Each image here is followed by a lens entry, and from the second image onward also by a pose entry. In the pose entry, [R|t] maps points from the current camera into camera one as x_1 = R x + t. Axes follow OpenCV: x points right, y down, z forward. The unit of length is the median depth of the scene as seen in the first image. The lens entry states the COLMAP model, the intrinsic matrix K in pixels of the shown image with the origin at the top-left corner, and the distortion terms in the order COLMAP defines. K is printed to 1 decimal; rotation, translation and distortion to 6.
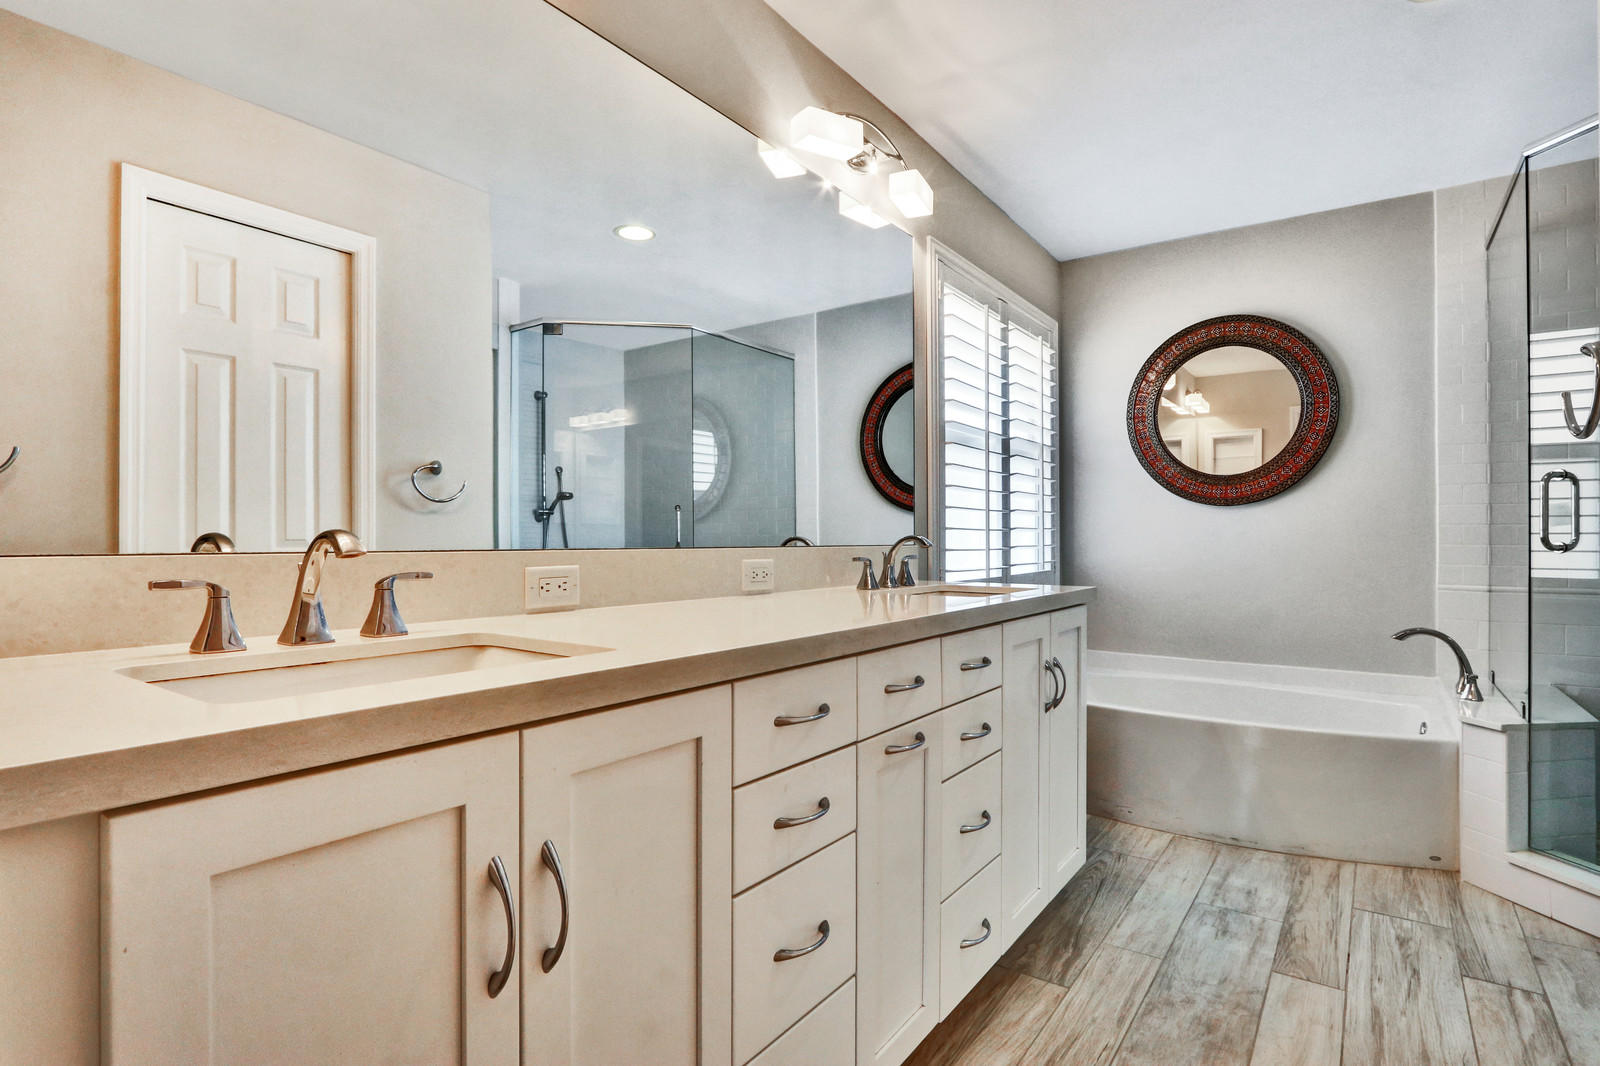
lens RADIAL K [[779.2, 0, 803.8], [0, 779.2, 537.3], [0, 0, 1]] dist [-0.020508, -0.000581]
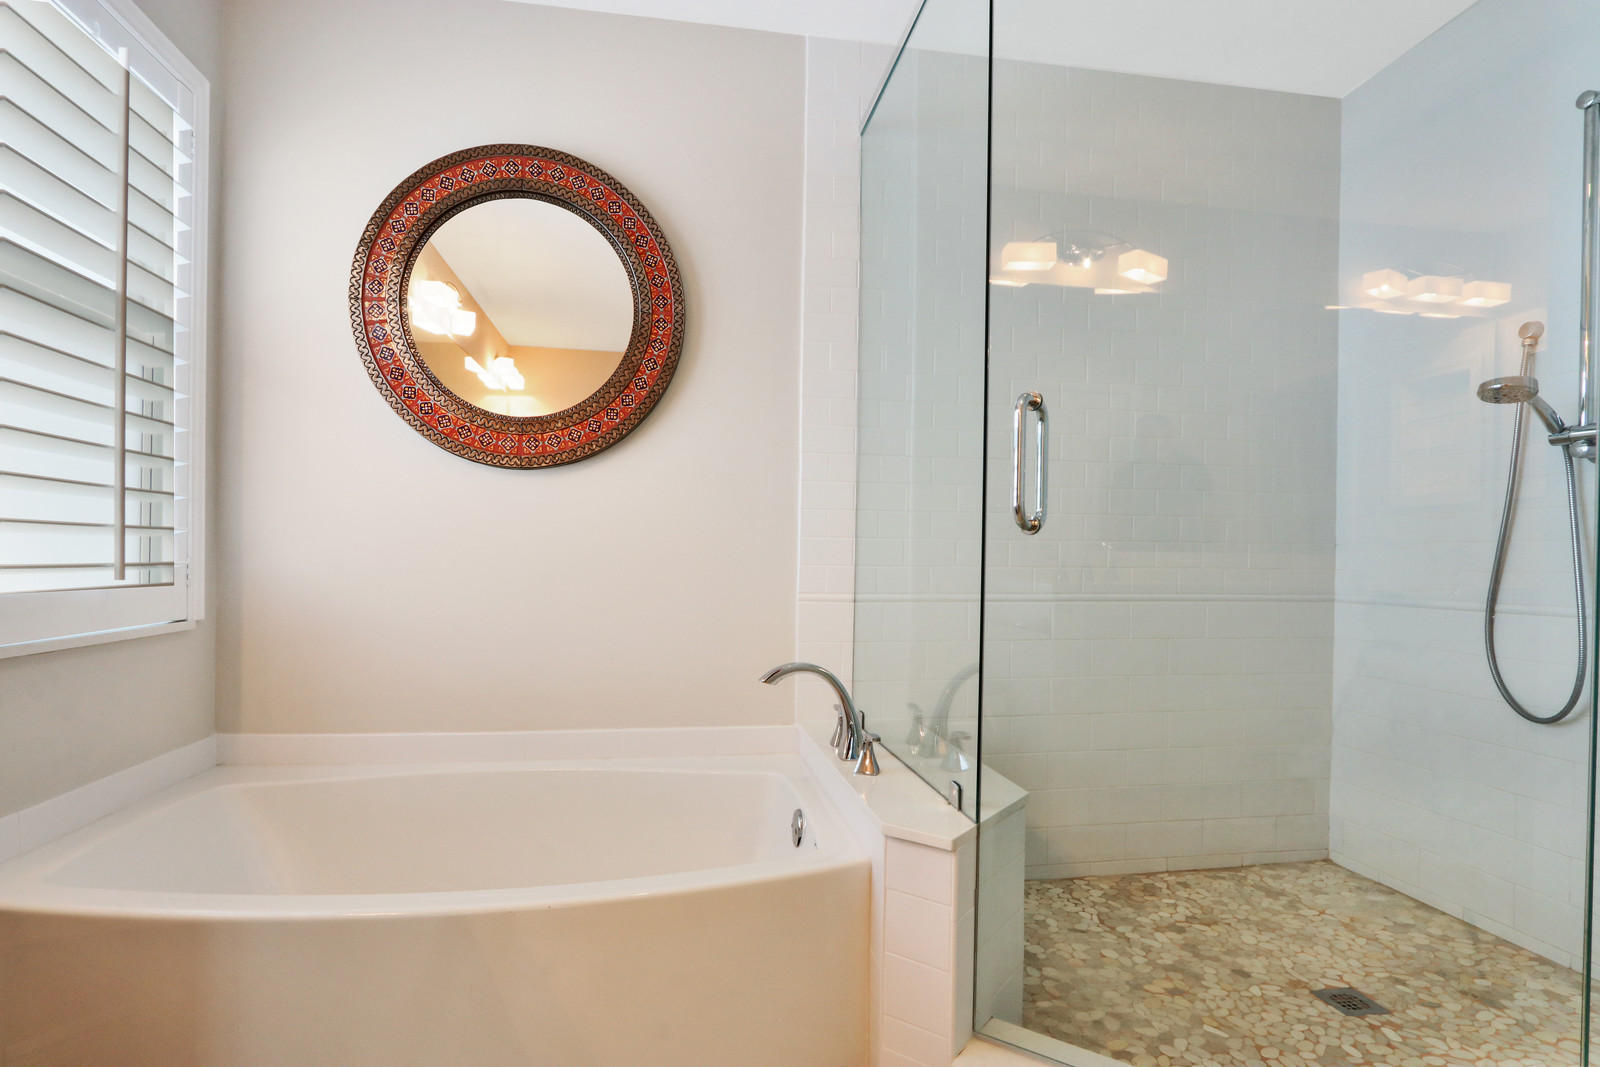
lens RADIAL K [[779.2, 0, 799.4], [0, 779.2, 546.8], [0, 0, 1]] dist [-0.020508, -0.000581]
pose [[0.692302, 0.017766, 0.721390, 0.292052], [-0.010264, 0.999838, -0.014773, 0.027395], [-0.721535, 0.002823, 0.692372, 0.477590]]
